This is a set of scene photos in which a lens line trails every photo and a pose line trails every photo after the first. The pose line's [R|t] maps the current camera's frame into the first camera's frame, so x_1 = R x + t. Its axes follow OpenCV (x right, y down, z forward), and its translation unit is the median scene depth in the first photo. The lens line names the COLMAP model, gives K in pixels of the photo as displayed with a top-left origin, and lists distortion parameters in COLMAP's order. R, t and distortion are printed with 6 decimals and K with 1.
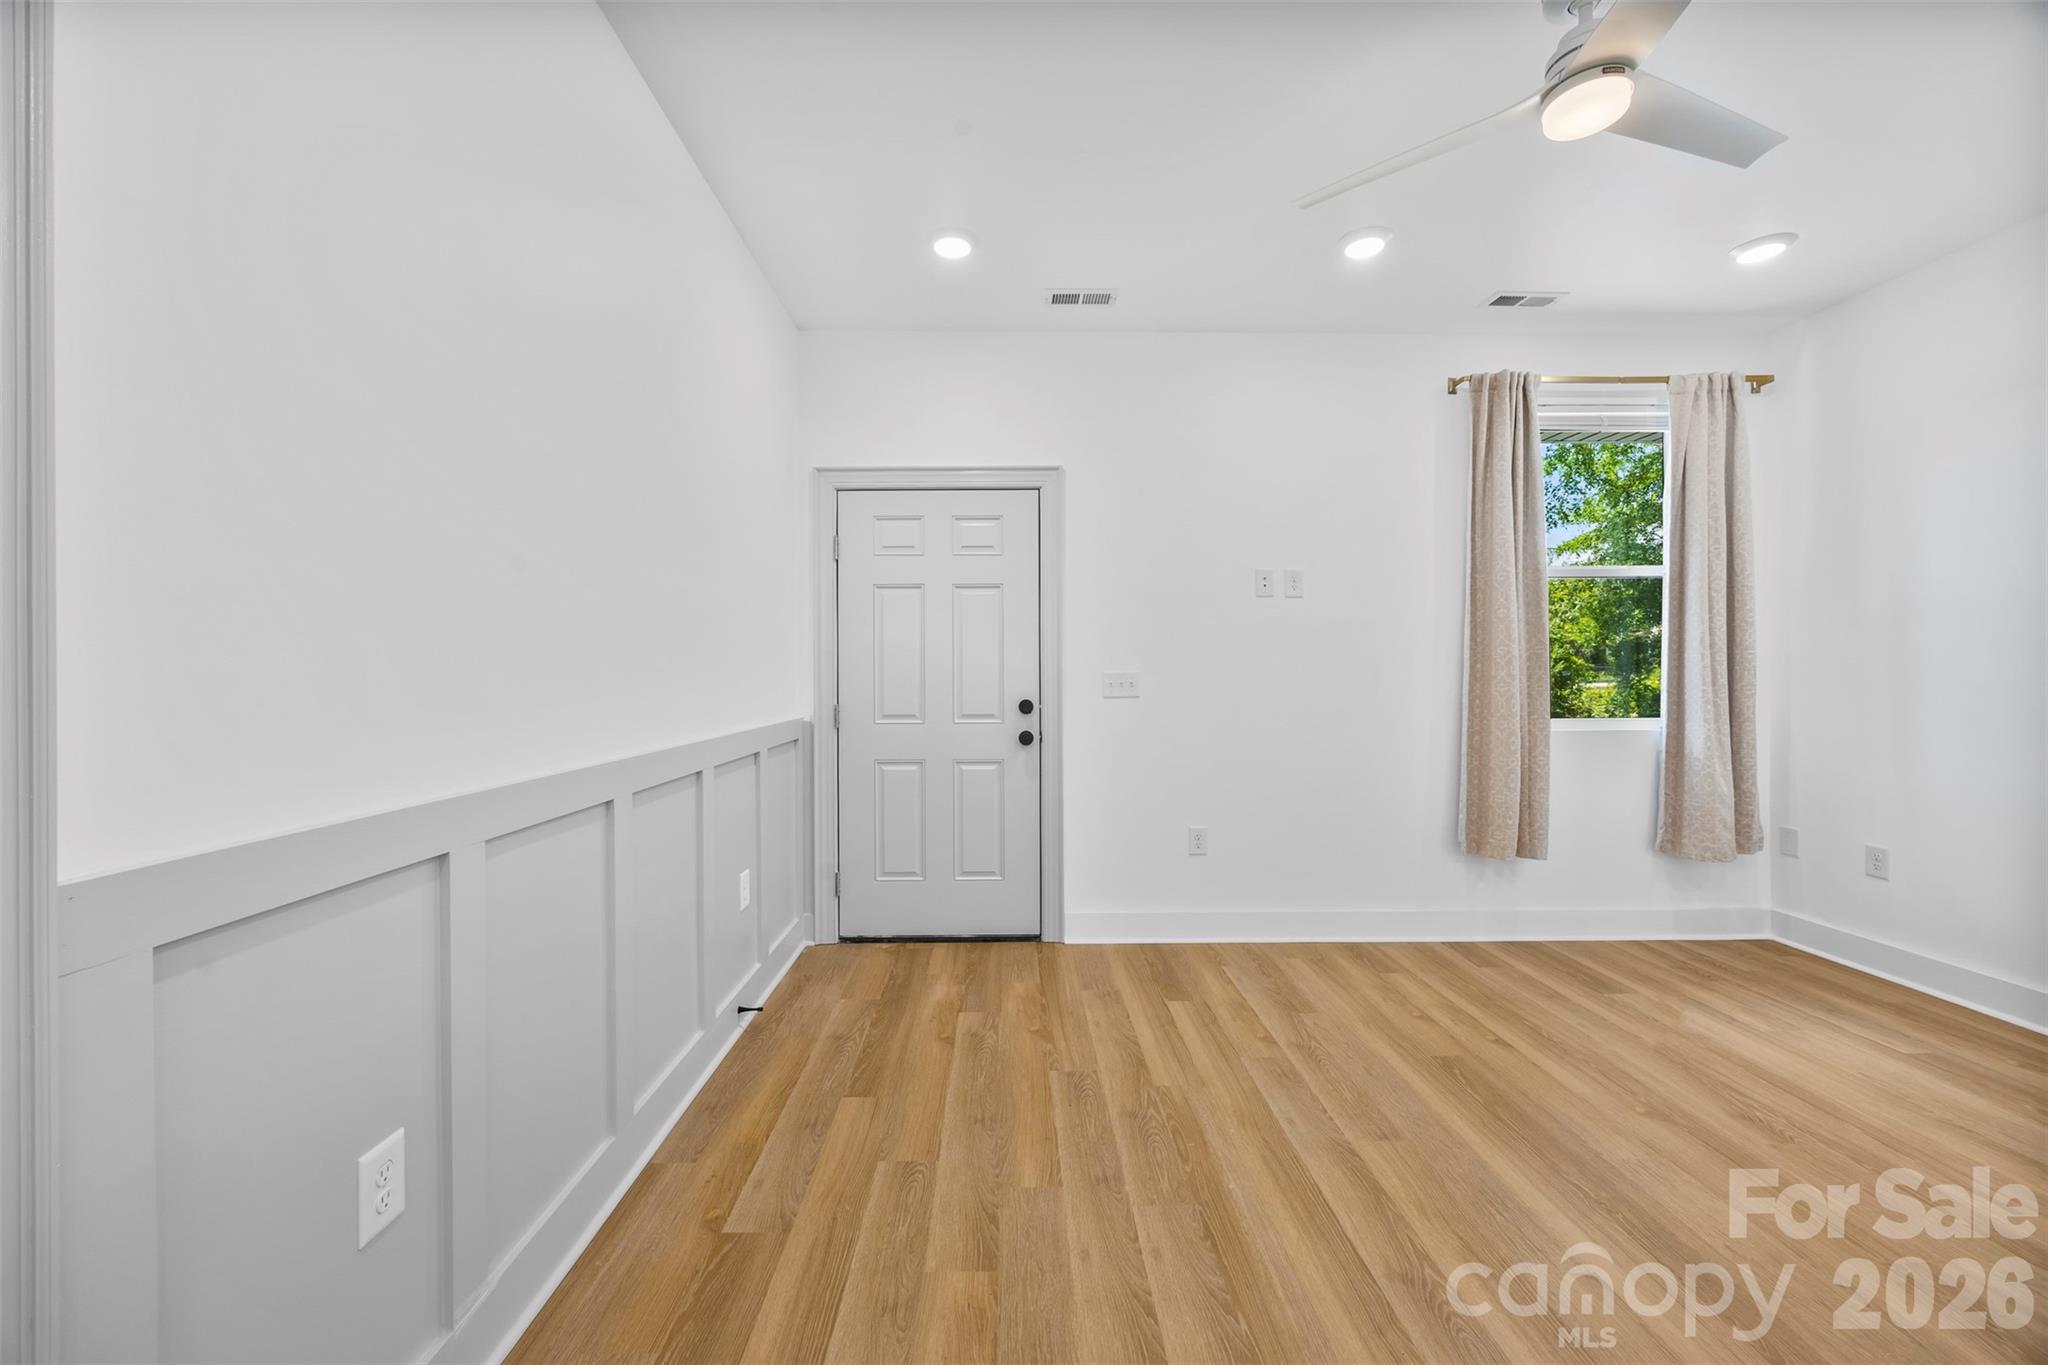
lens RADIAL K [[790.5, 0, 1011.6], [0, 790.5, 681.2], [0, 0, 1]] dist [-0.002333, -0.000646]
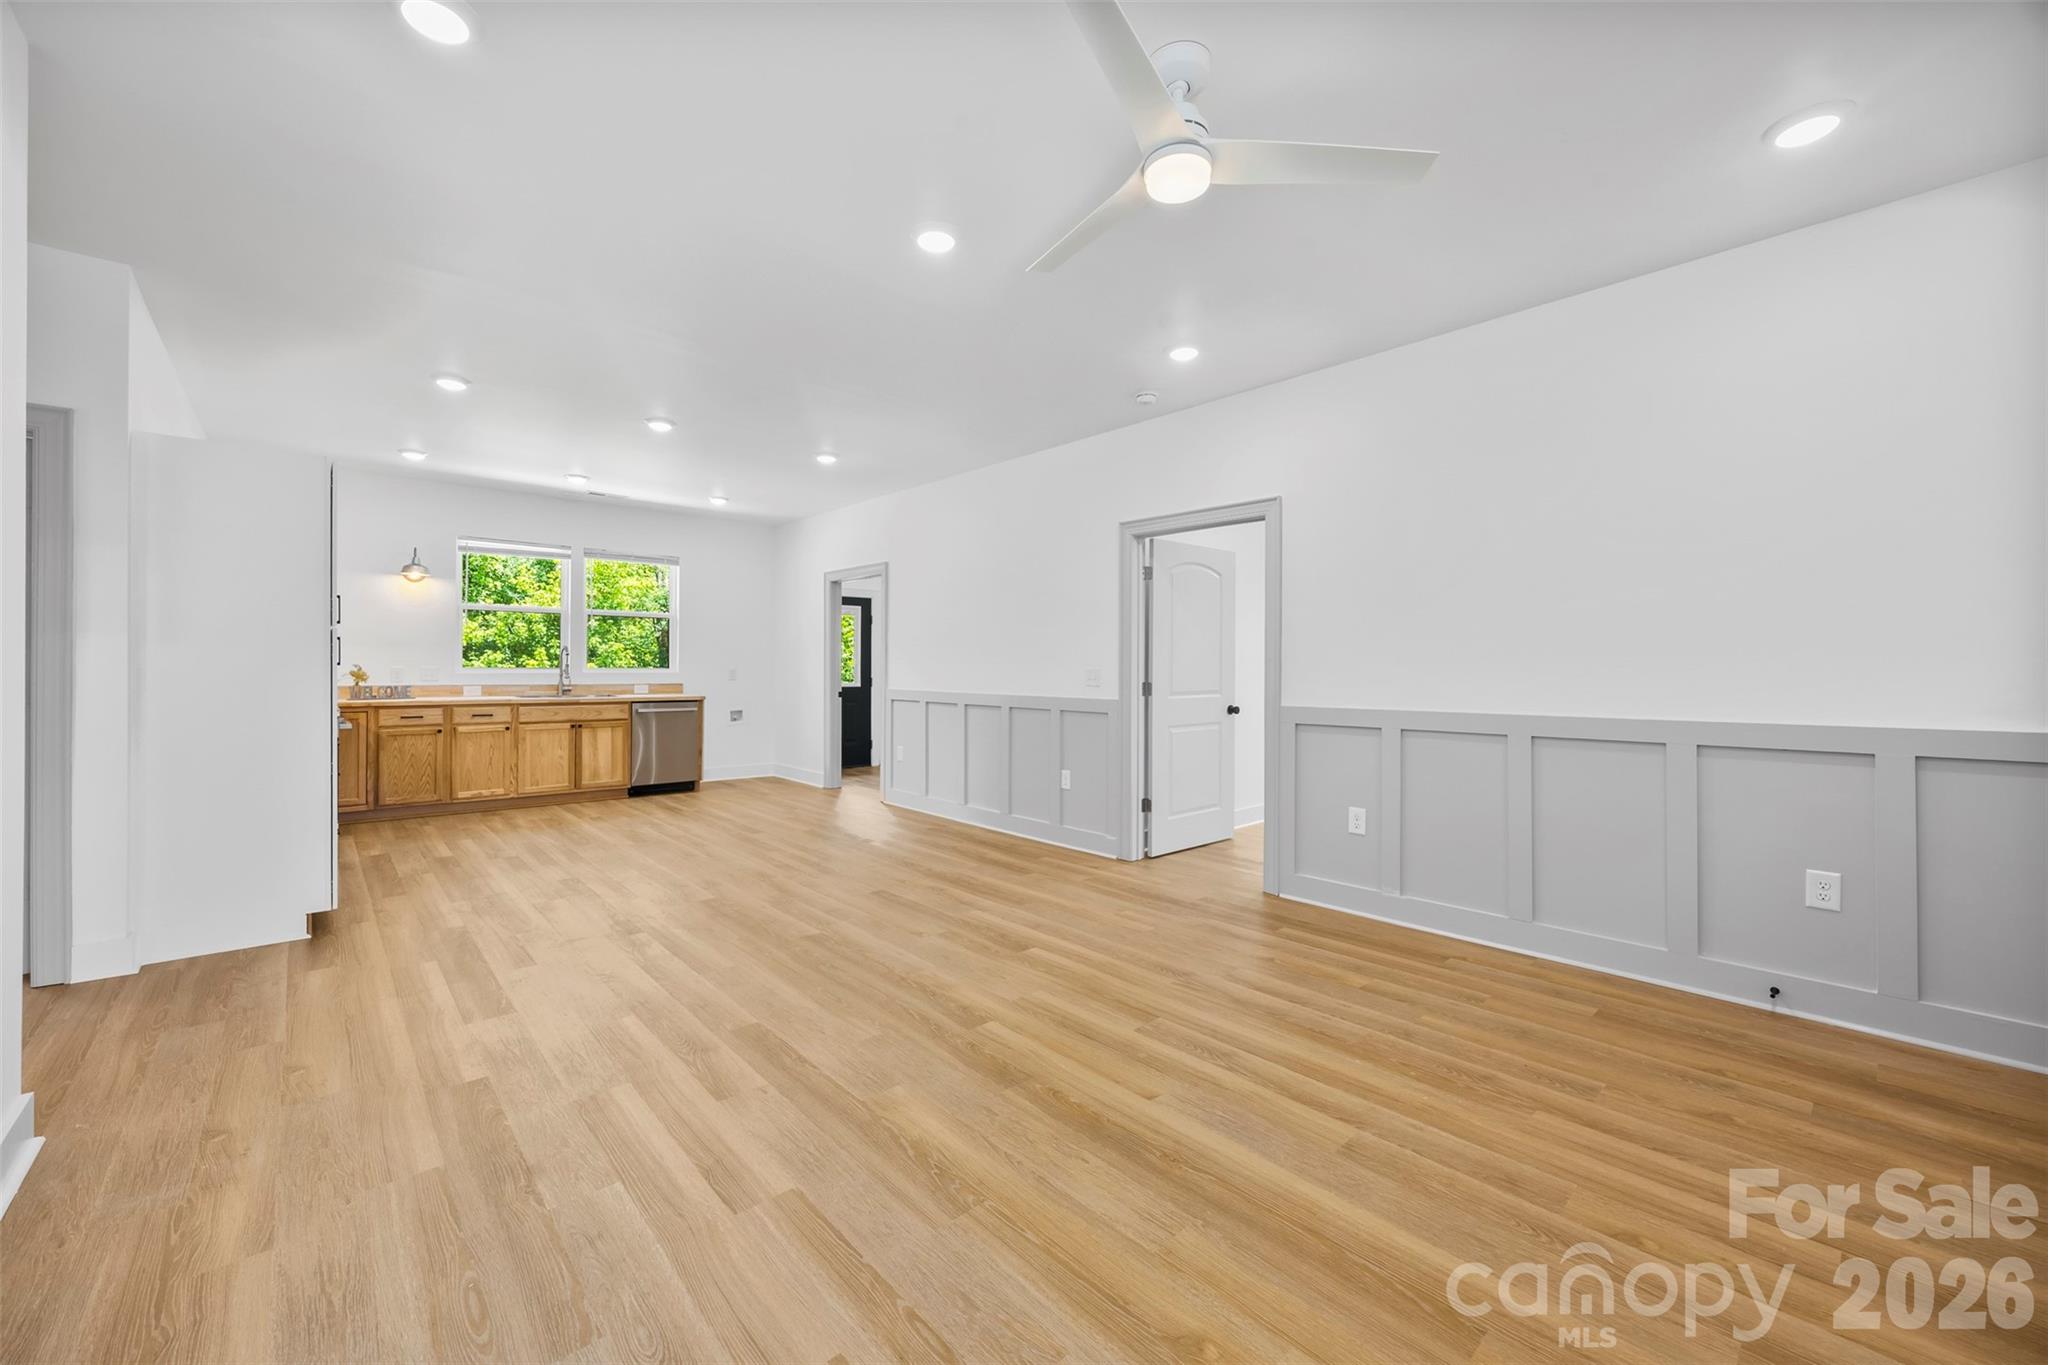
lens RADIAL K [[790.5, 0, 1017.5], [0, 790.5, 666.1], [0, 0, 1]] dist [-0.002333, -0.000646]
pose [[-0.750023, 0.000113, -0.661412, 0.963585], [-0.004783, 0.999973, 0.005595, -0.010620], [0.661394, 0.007360, -0.750002, 0.987363]]
